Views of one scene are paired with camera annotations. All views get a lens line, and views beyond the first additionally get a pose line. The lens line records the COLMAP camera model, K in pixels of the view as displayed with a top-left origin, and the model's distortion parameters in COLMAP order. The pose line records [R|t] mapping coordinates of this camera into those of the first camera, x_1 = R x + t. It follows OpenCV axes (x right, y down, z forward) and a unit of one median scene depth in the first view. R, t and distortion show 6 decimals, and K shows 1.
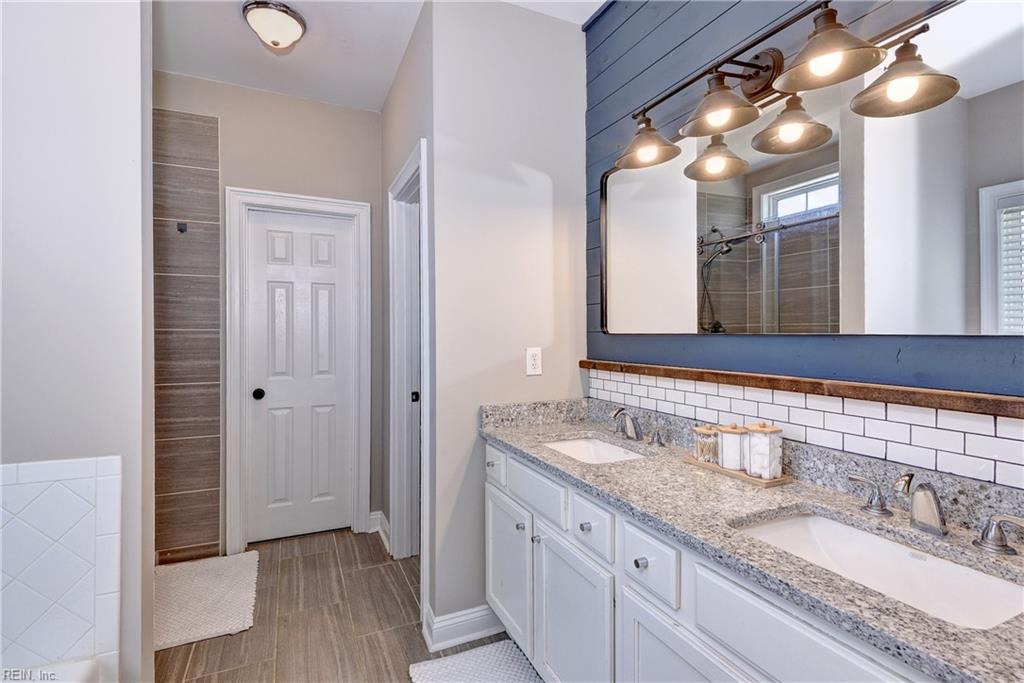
lens RADIAL K [[461.7, 0, 512.0], [0, 461.7, 341.5], [0, 0, 1]] dist [0.000350, -0.000320]
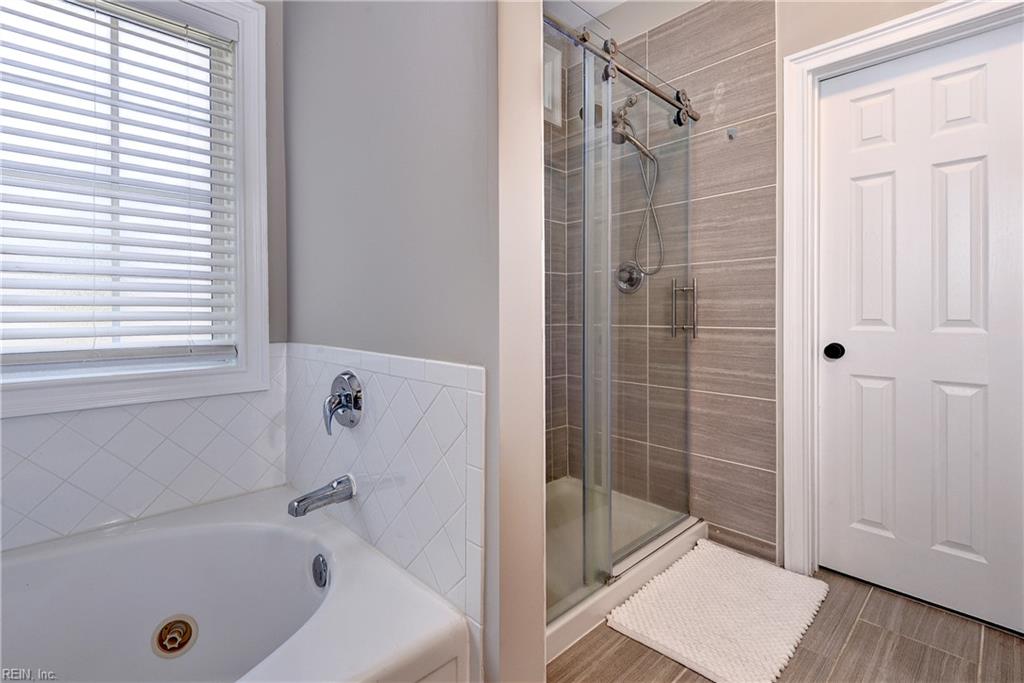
lens RADIAL K [[476.0, 0, 508.4], [0, 476.0, 315.5], [0, 0, 1]] dist [0.002558, 0.000343]
pose [[0.318149, 0.000962, -0.948040, -0.046395], [-0.009867, 0.999949, -0.002296, 0.073805], [0.947989, 0.010084, 0.318142, 0.354169]]
